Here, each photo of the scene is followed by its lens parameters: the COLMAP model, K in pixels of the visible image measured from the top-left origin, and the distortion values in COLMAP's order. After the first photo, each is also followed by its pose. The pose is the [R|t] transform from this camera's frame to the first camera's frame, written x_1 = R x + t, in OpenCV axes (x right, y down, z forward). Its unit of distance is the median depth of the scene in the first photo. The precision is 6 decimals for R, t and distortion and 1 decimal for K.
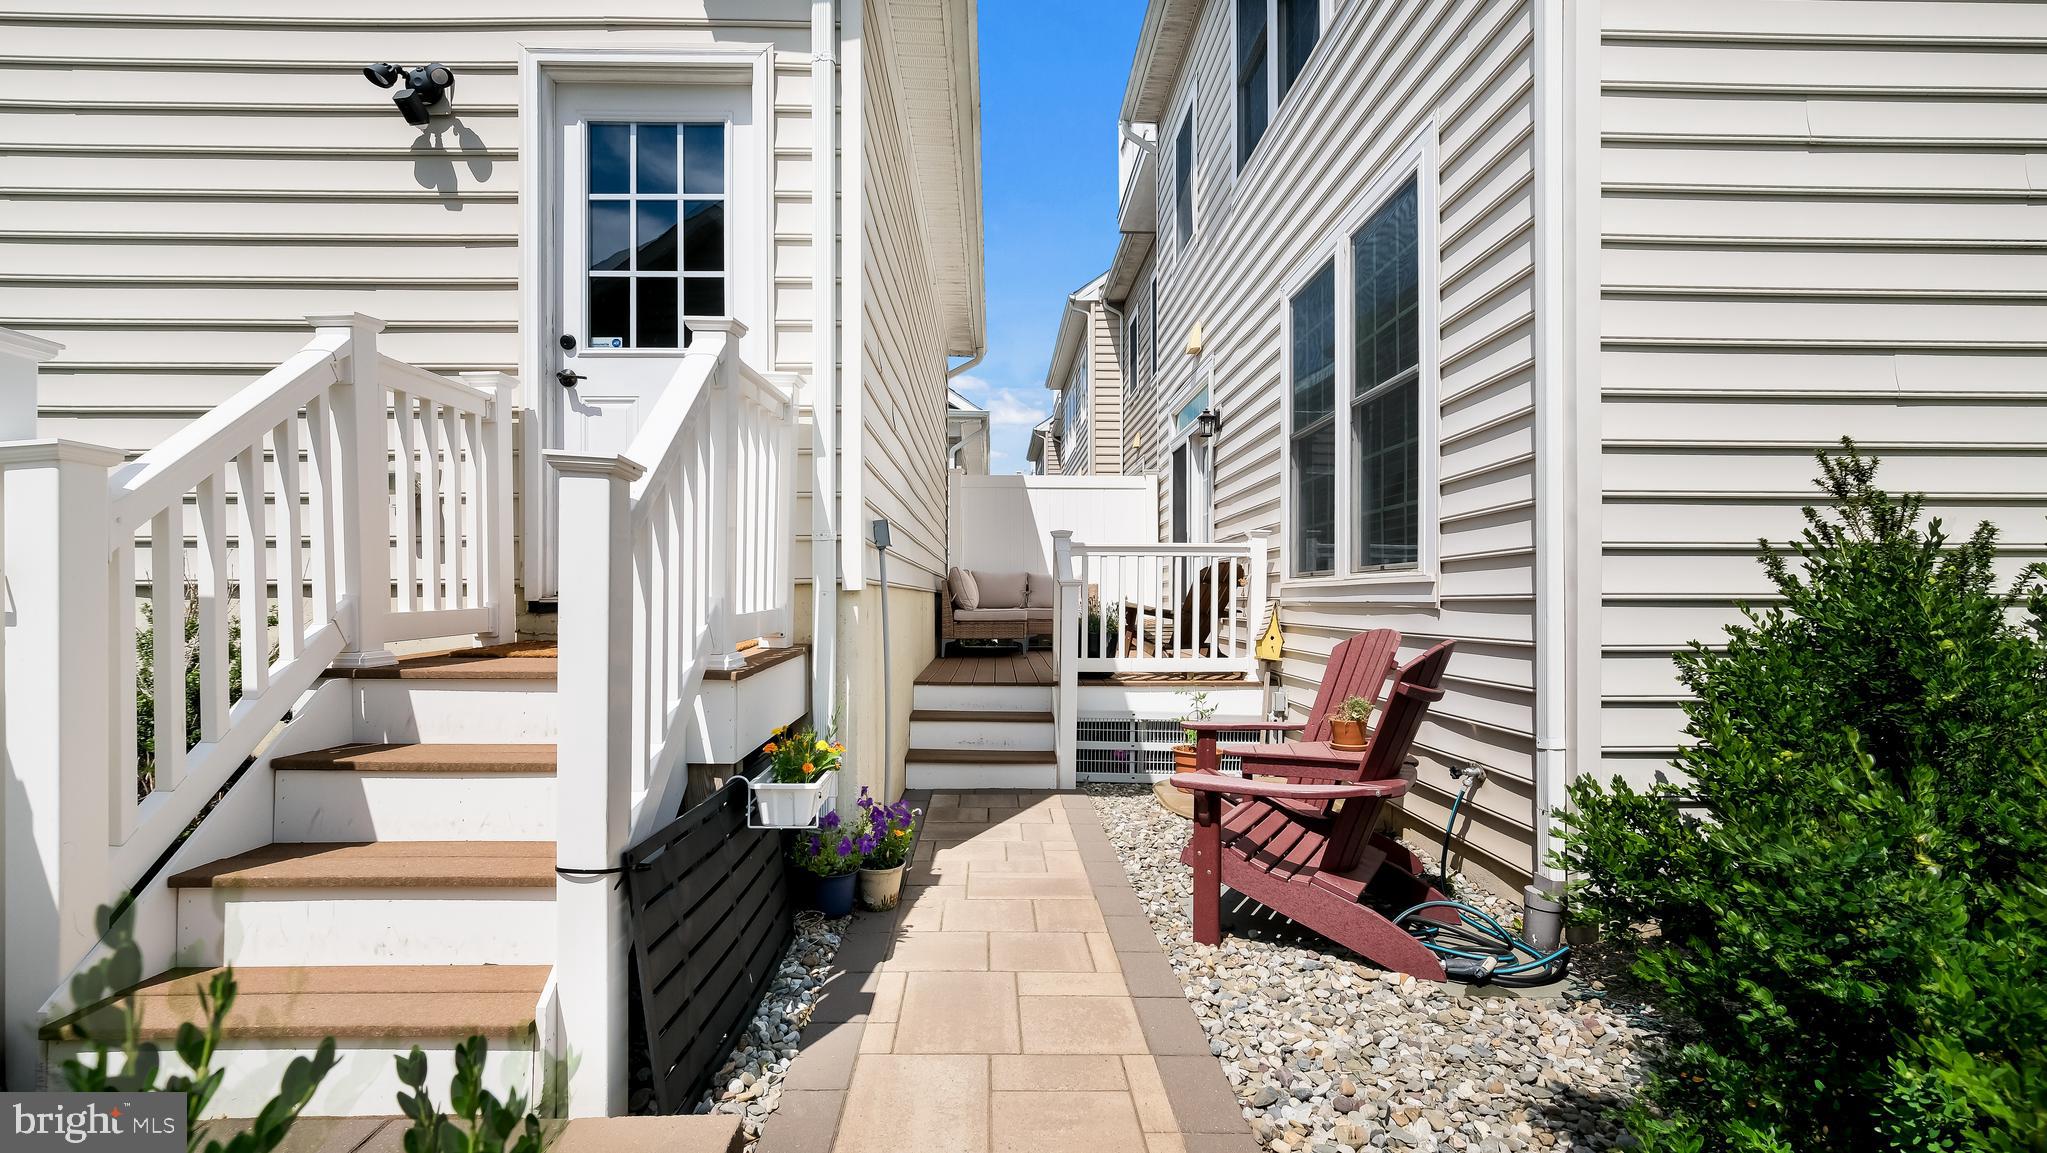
lens RADIAL K [[906.8, 0, 1022.5], [0, 906.8, 655.0], [0, 0, 1]] dist [0.000968, 0.000797]
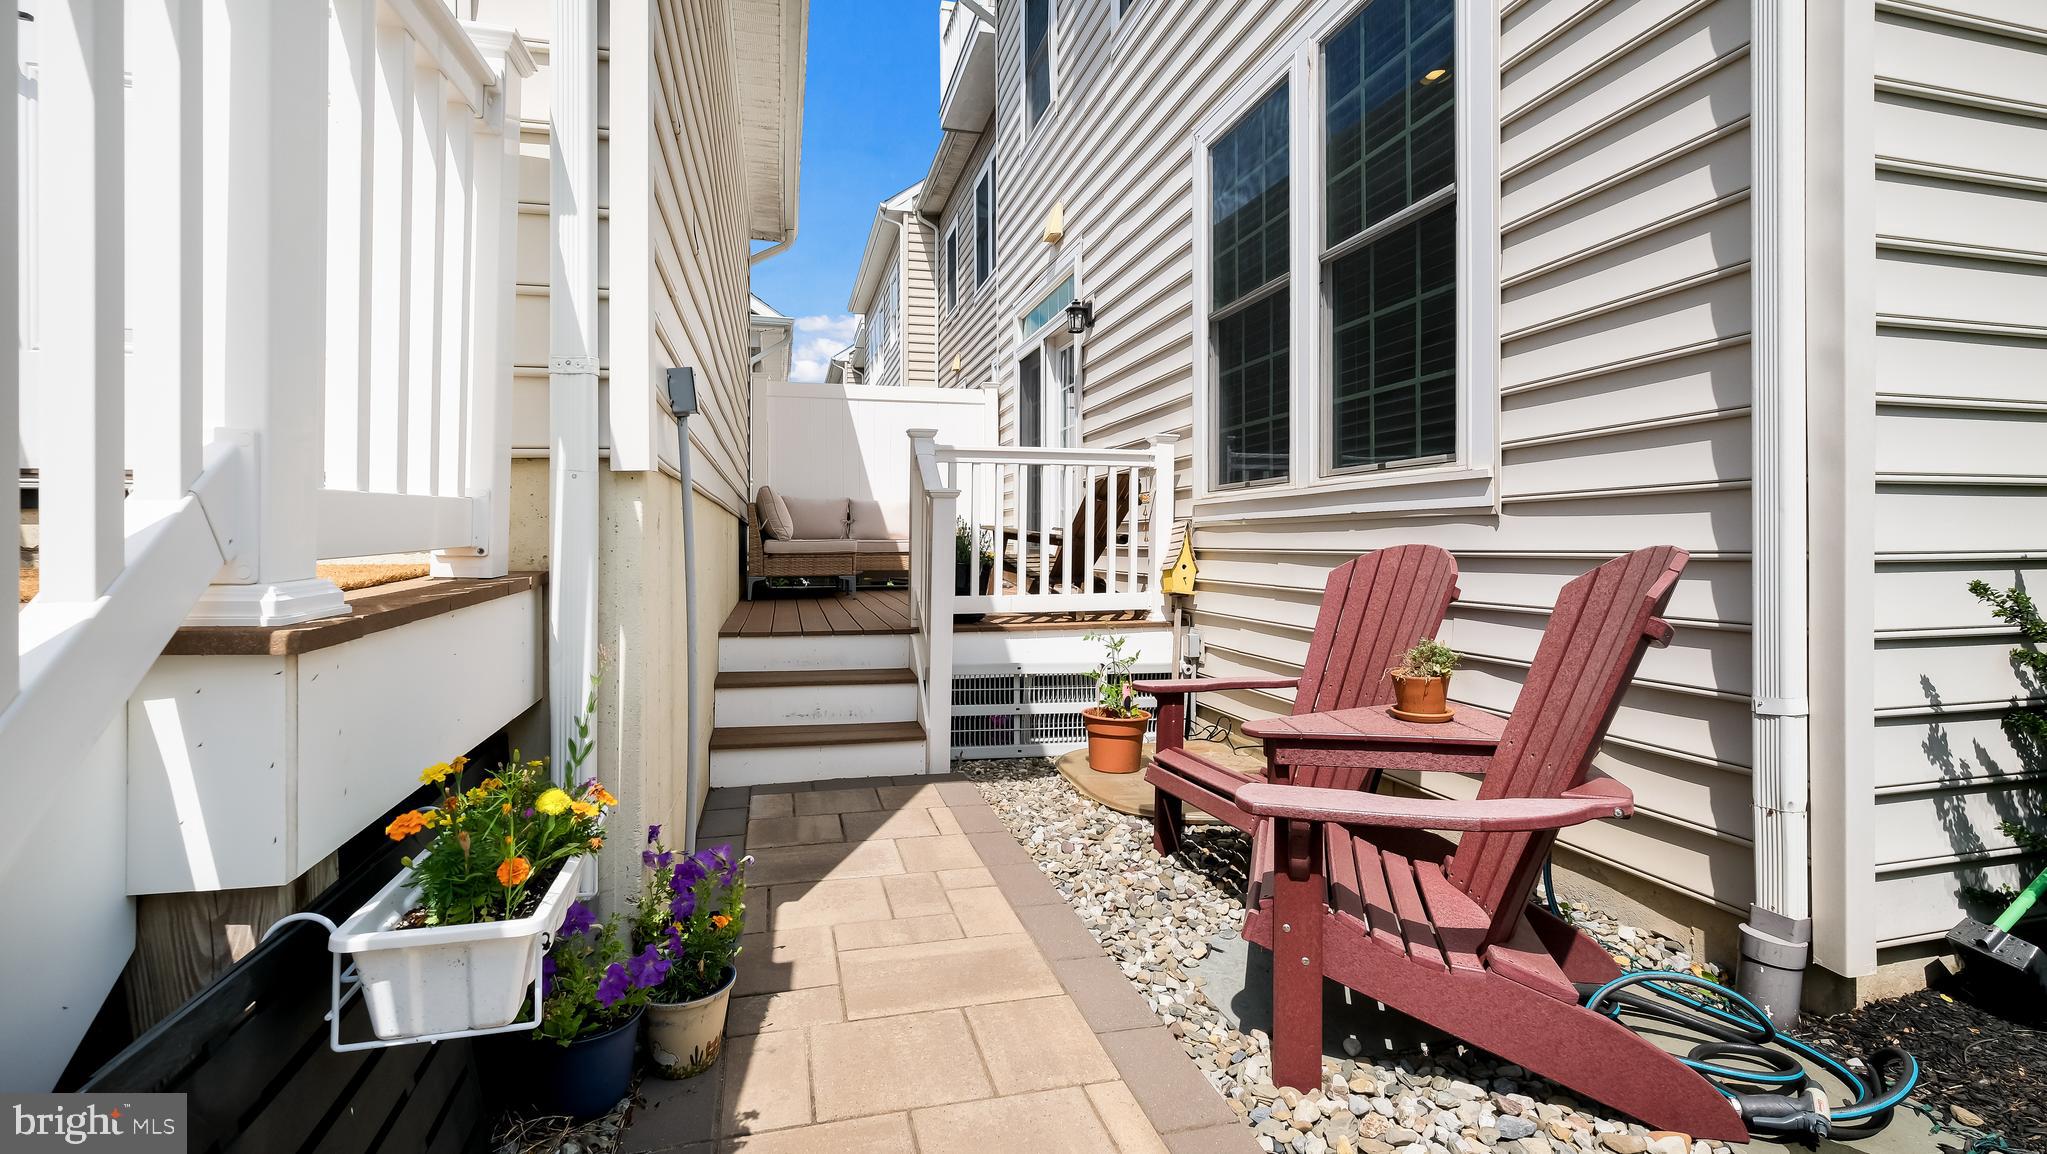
lens RADIAL K [[922.0, 0, 1027.6], [0, 922.0, 556.4], [0, 0, 1]] dist [-0.000447, -0.000464]
pose [[0.974556, -0.008684, 0.223976, -0.045306], [0.018548, 0.998946, -0.041975, 0.003981], [-0.223375, 0.045062, 0.973690, 0.233138]]
